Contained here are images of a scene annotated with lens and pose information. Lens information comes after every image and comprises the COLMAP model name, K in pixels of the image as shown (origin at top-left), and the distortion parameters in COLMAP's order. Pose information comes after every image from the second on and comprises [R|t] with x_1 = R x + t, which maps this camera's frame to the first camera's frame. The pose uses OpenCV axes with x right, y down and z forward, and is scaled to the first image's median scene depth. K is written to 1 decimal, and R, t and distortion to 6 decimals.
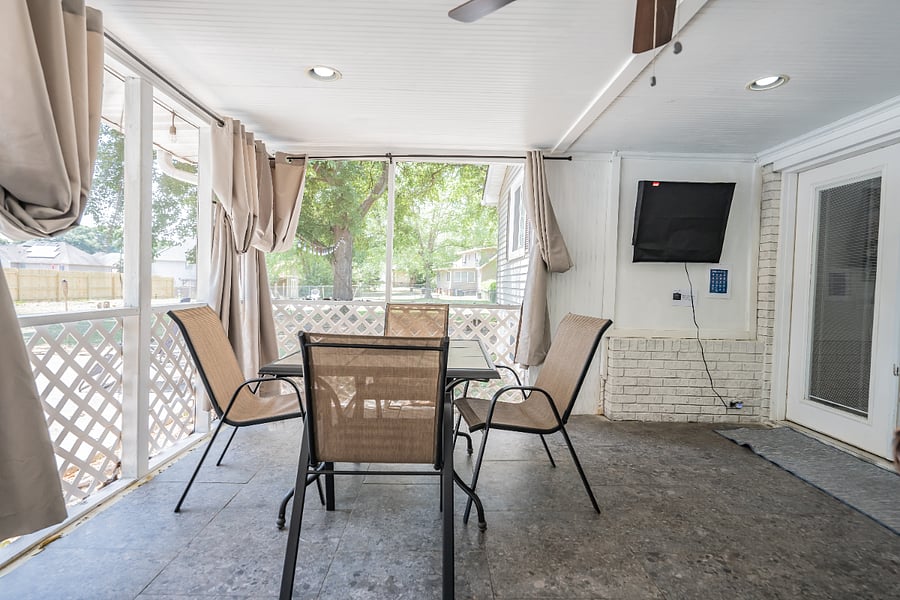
lens RADIAL K [[448.9, 0, 450.0], [0, 448.9, 300.0], [0, 0, 1]] dist [-0.028026, 0.000072]
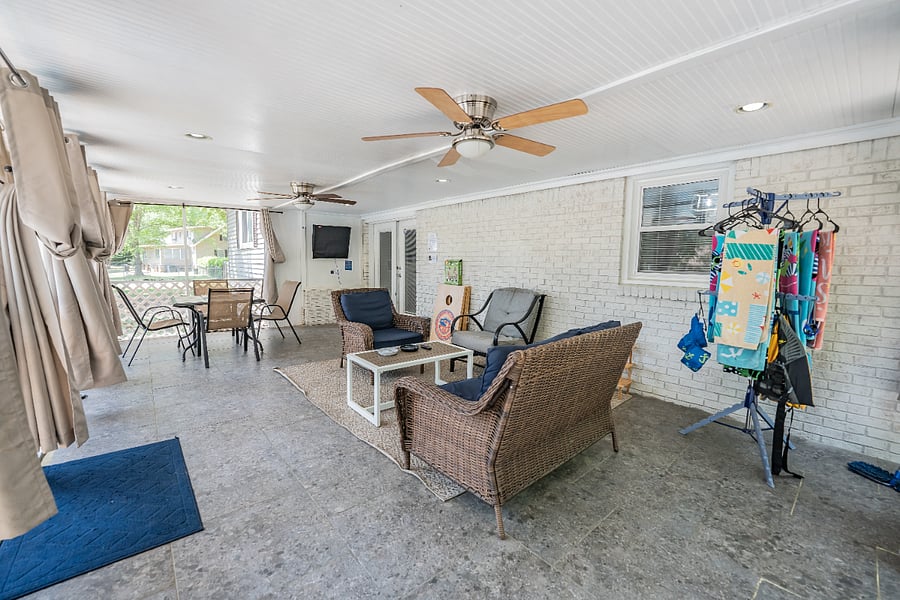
lens RADIAL K [[370.3, 0, 450.0], [0, 370.3, 300.0], [0, 0, 1]] dist [-0.021140, 0.000205]
pose [[0.774953, -0.077739, 0.627219, -0.270949], [0.028872, 0.995725, 0.087740, -0.015379], [-0.631359, -0.049886, 0.773885, -0.985299]]
